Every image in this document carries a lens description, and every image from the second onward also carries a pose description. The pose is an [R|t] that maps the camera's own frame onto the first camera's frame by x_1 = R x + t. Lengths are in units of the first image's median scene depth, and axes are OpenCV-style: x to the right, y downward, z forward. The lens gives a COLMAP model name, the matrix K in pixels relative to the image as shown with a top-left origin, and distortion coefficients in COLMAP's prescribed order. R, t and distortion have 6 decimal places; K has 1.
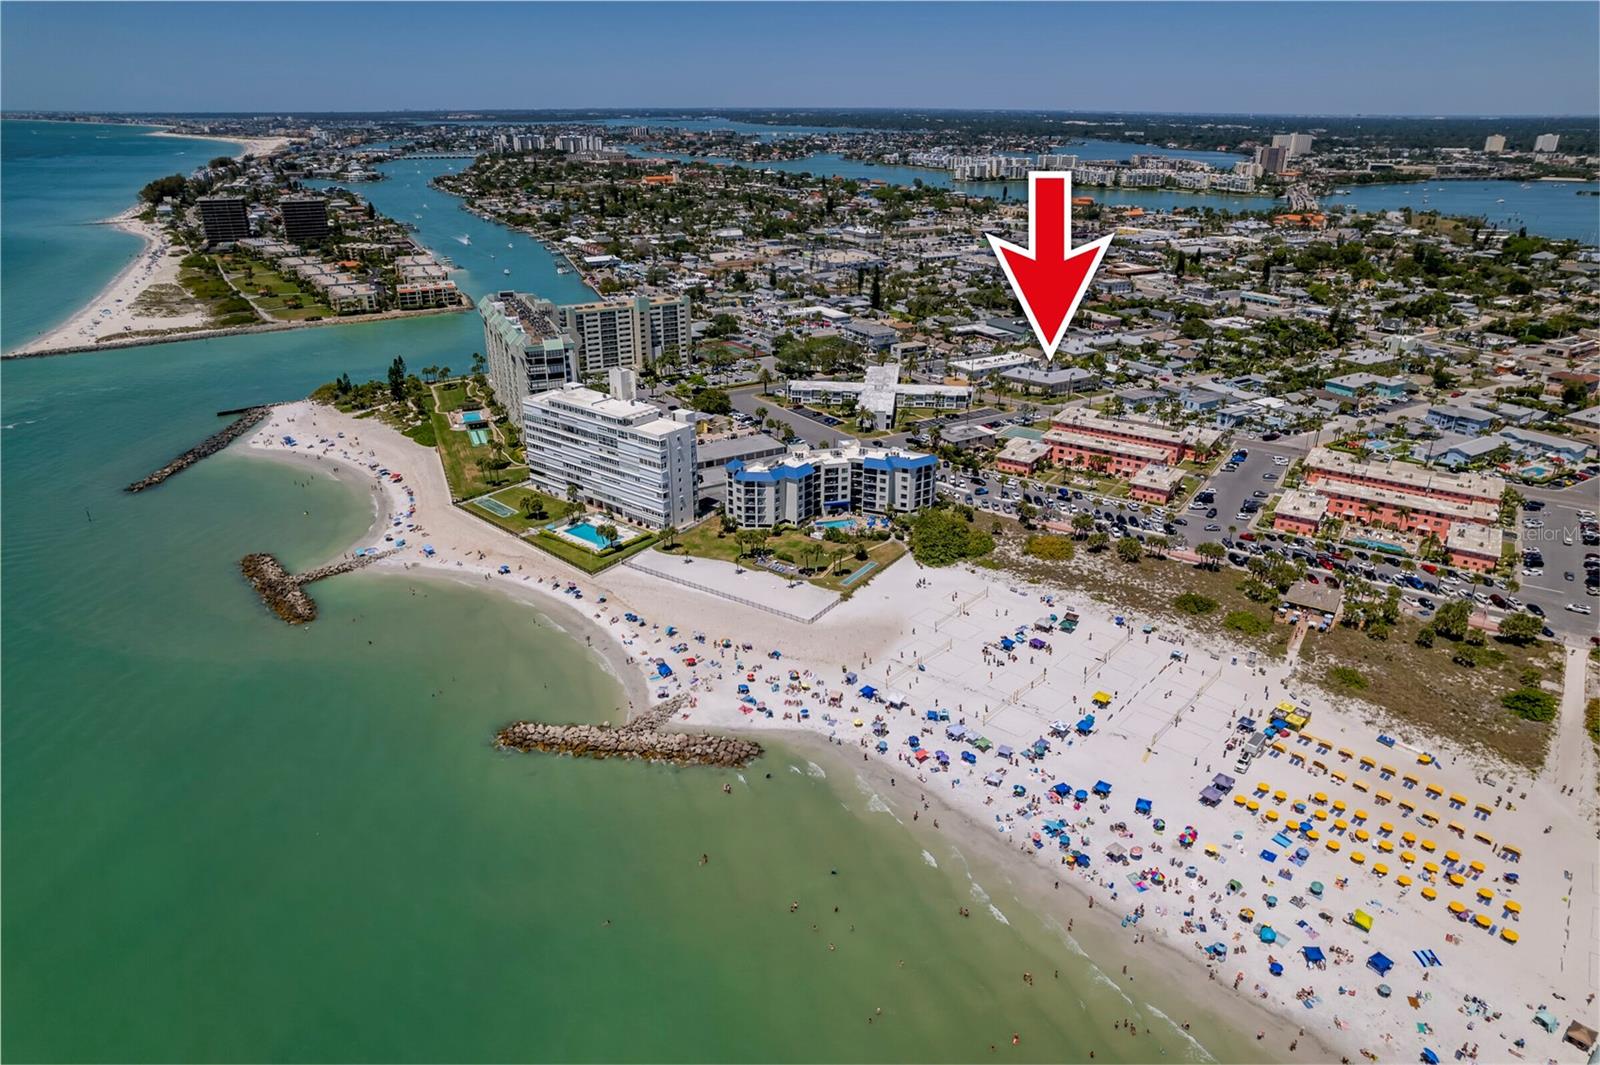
lens RADIAL K [[1015.4, 0, 804.1], [0, 1015.4, 542.4], [0, 0, 1]] dist [-0.071514, 0.064869]
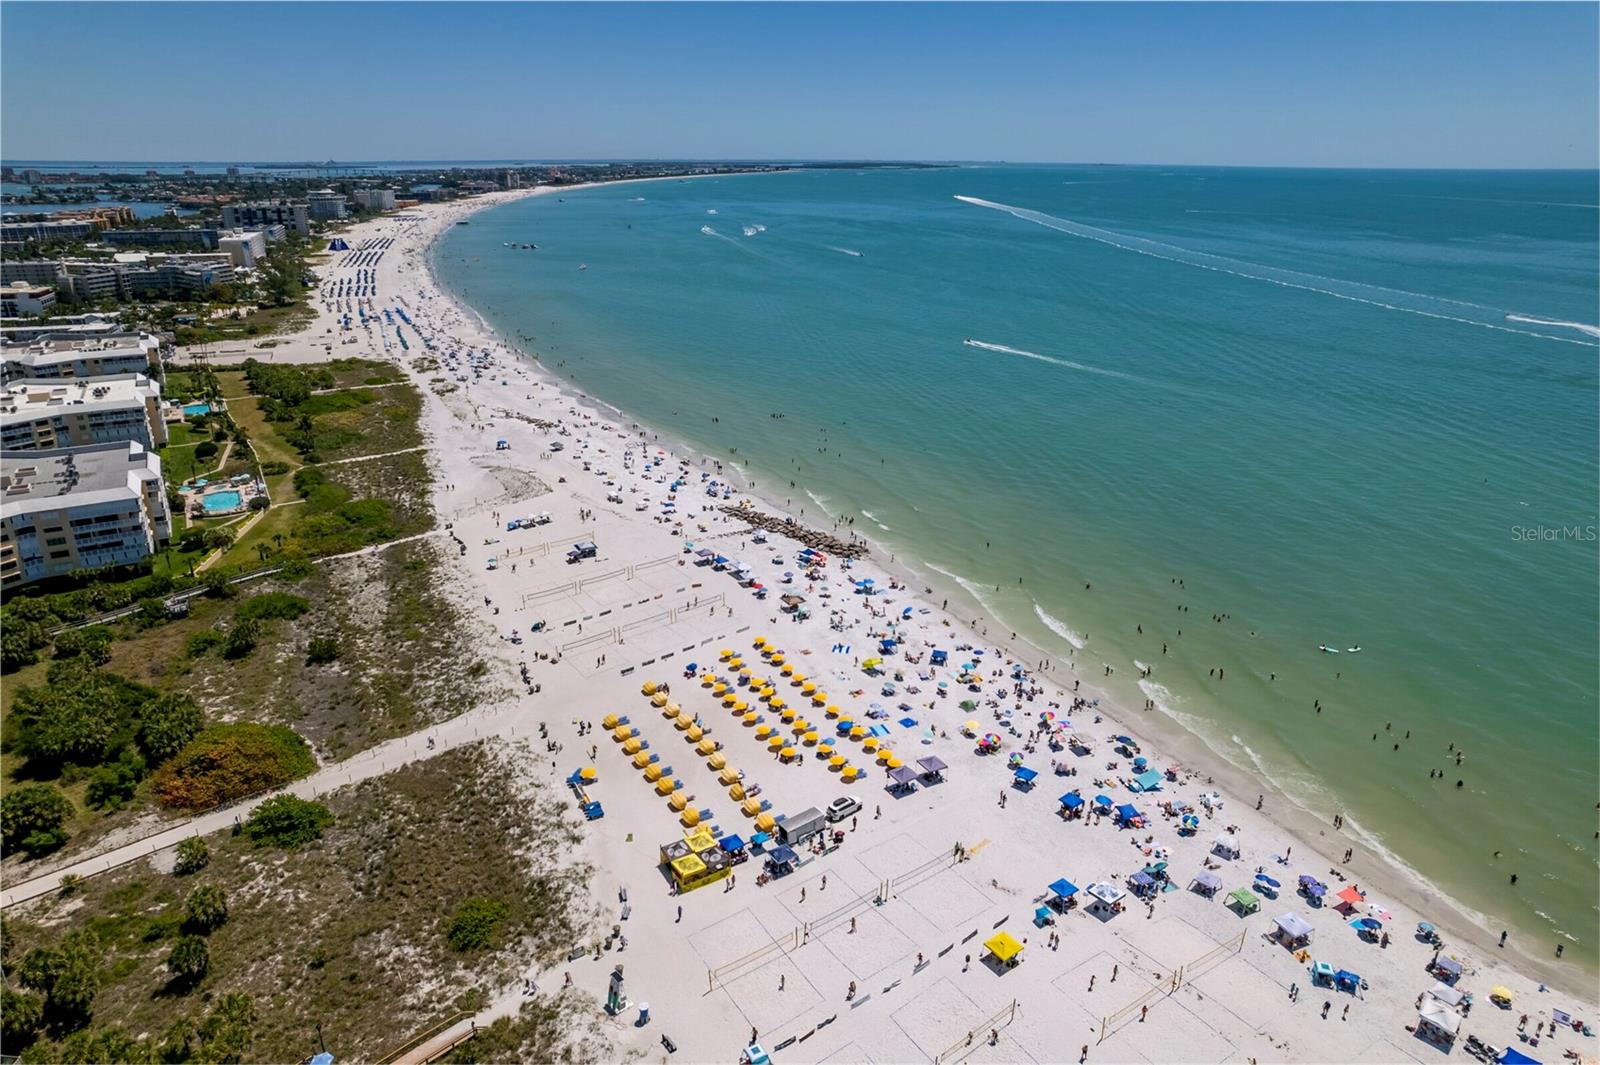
lens RADIAL K [[1015.4, 0, 804.1], [0, 1015.4, 542.4], [0, 0, 1]] dist [-0.071514, 0.064869]
pose [[-0.975660, -0.084983, 0.202150, 0.043733], [0.081879, 0.713995, 0.695346, -0.050758], [-0.203427, 0.694974, -0.689659, 0.174595]]
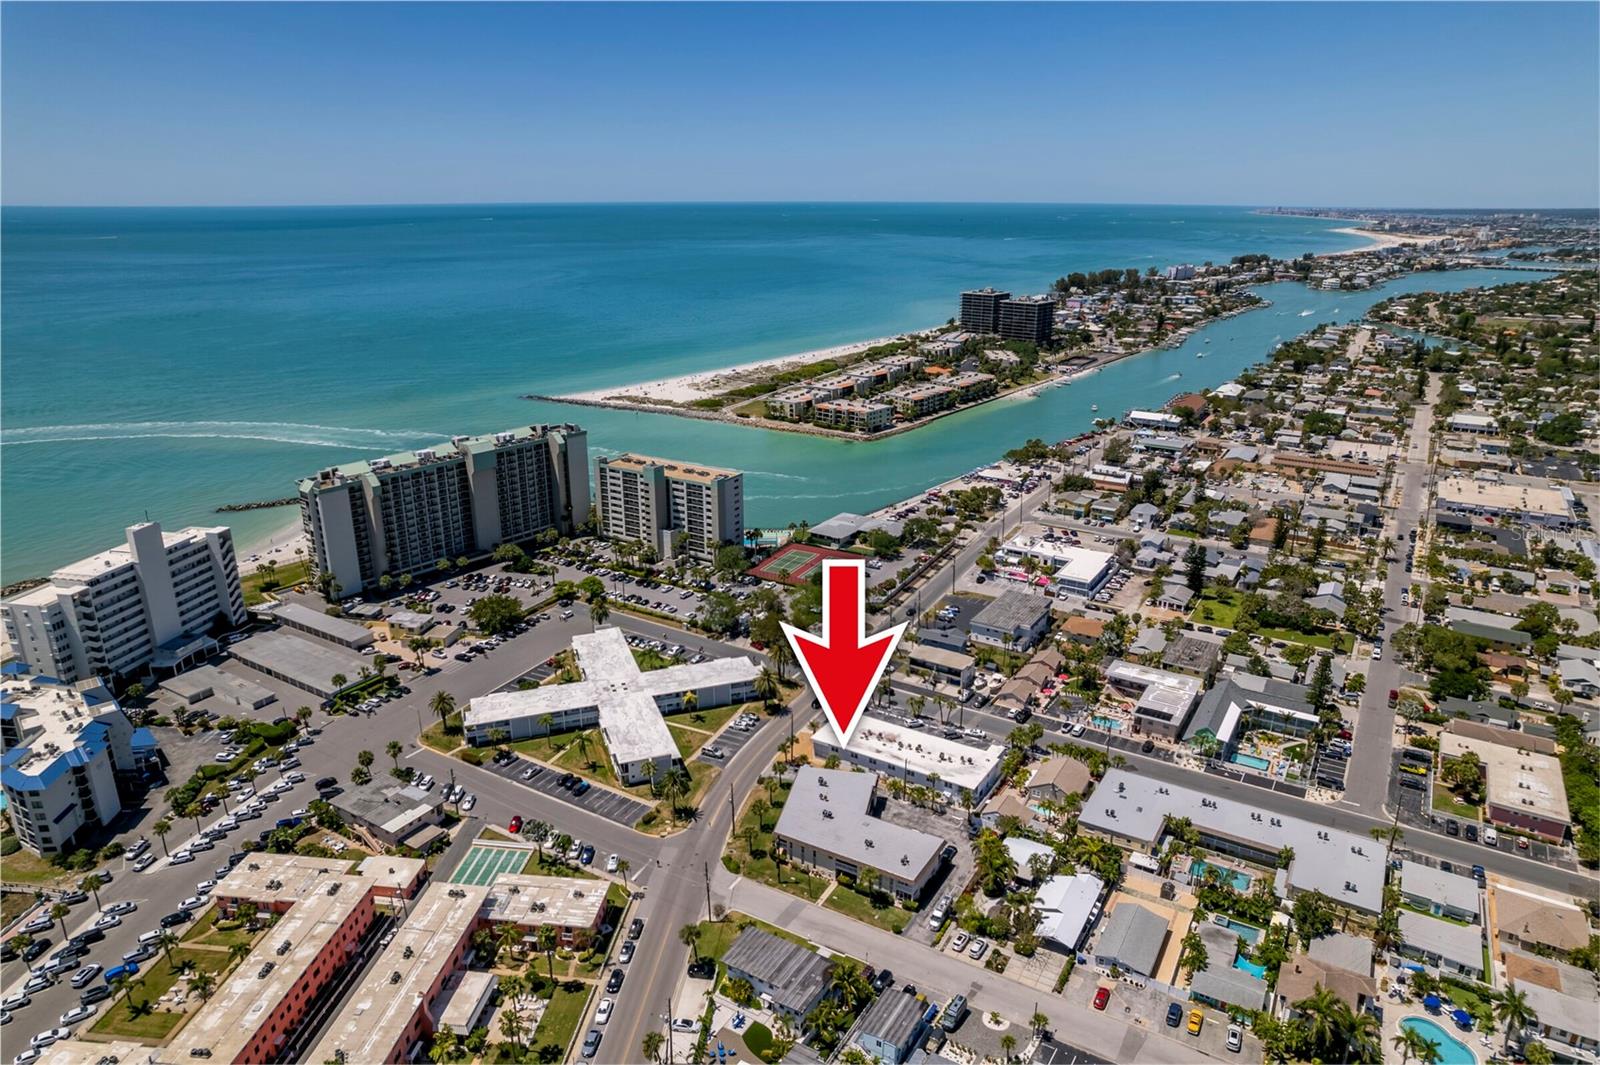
lens RADIAL K [[1015.4, 0, 804.1], [0, 1015.4, 542.4], [0, 0, 1]] dist [-0.071514, 0.064869]
pose [[0.460117, 0.286450, -0.840380, 0.173816], [-0.355901, 0.926657, 0.120999, -0.098237], [0.813404, 0.243418, 0.528319, 0.209716]]
